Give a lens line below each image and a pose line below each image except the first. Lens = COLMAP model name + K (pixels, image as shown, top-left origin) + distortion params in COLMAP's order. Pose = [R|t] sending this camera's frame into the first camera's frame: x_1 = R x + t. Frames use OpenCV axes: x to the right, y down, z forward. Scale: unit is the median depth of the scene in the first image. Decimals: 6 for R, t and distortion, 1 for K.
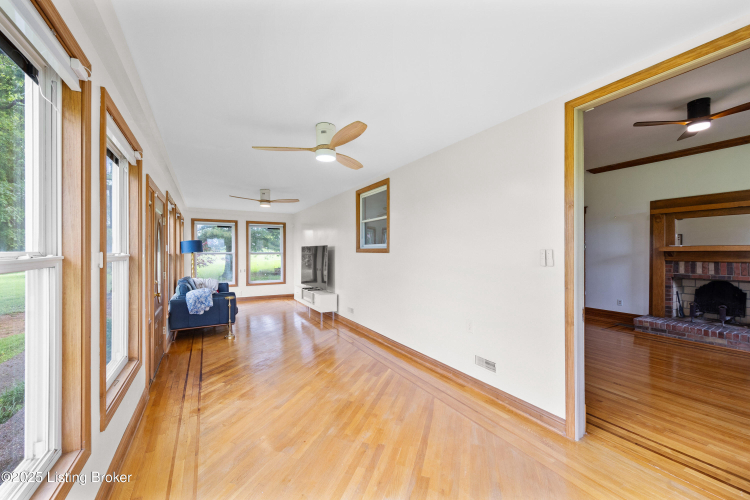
lens RADIAL K [[301.2, 0, 375.0], [0, 301.2, 250.0], [0, 0, 1]] dist [0.000498, -0.000007]
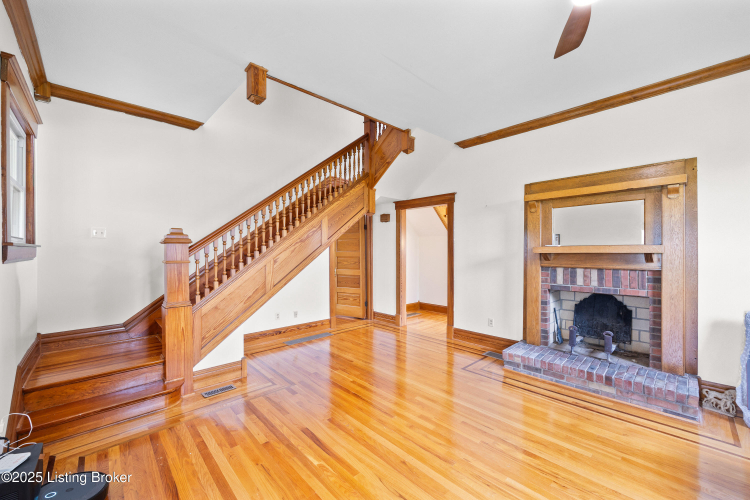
lens RADIAL K [[301.2, 0, 375.0], [0, 301.2, 250.0], [0, 0, 1]] dist [0.000498, -0.000007]
pose [[0.969993, 0.001102, 0.243131, 0.411417], [-0.001597, 0.999997, 0.001840, -0.004145], [-0.243128, -0.002173, 0.969992, 0.406275]]
